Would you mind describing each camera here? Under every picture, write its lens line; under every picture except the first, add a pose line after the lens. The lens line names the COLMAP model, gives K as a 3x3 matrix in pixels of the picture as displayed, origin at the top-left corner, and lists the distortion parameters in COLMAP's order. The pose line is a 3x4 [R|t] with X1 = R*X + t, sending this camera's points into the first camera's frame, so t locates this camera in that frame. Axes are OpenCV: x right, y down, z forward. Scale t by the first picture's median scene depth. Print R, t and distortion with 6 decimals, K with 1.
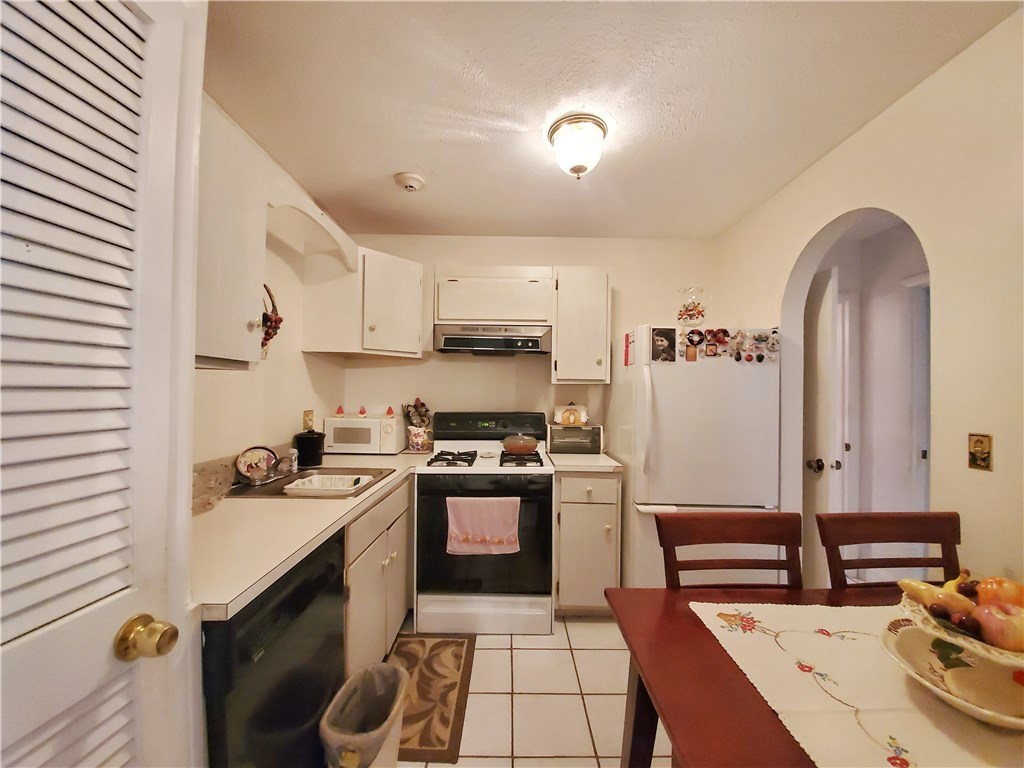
lens RADIAL K [[402.2, 0, 512.4], [0, 402.2, 387.1], [0, 0, 1]] dist [0.011380, -0.015757]
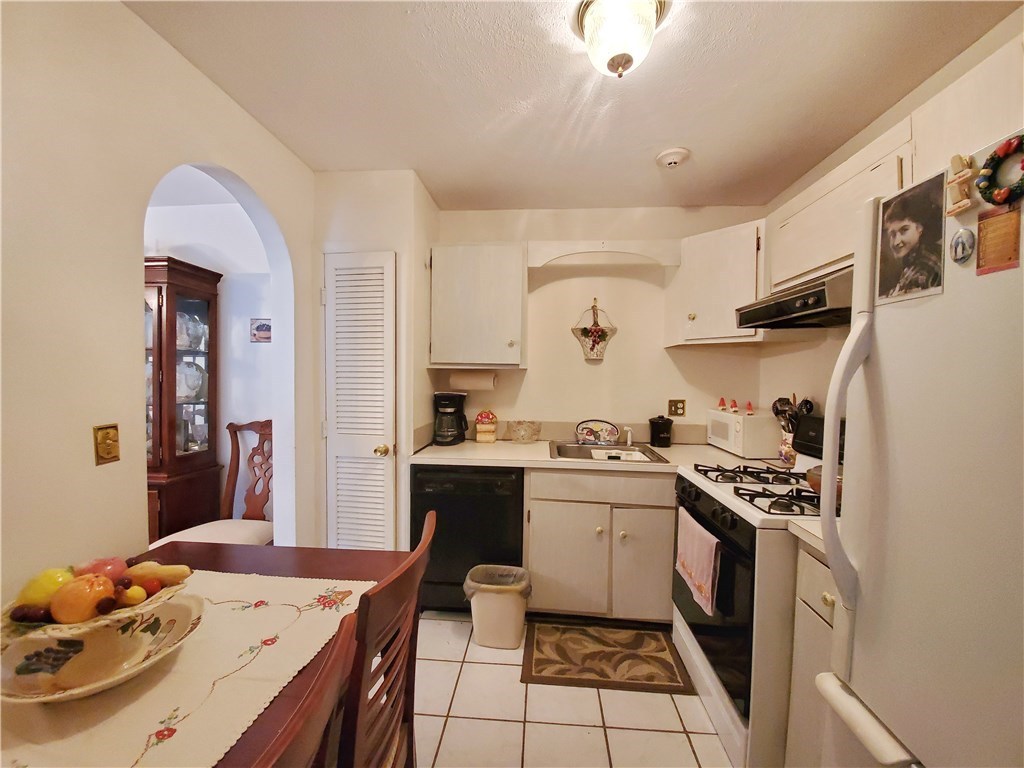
lens RADIAL K [[402.2, 0, 512.4], [0, 402.2, 387.1], [0, 0, 1]] dist [0.011380, -0.015757]
pose [[-0.083446, 0.016201, -0.996381, 0.743552], [-0.003233, 0.999858, 0.016529, 0.006781], [0.996507, 0.004601, -0.083382, 0.738544]]
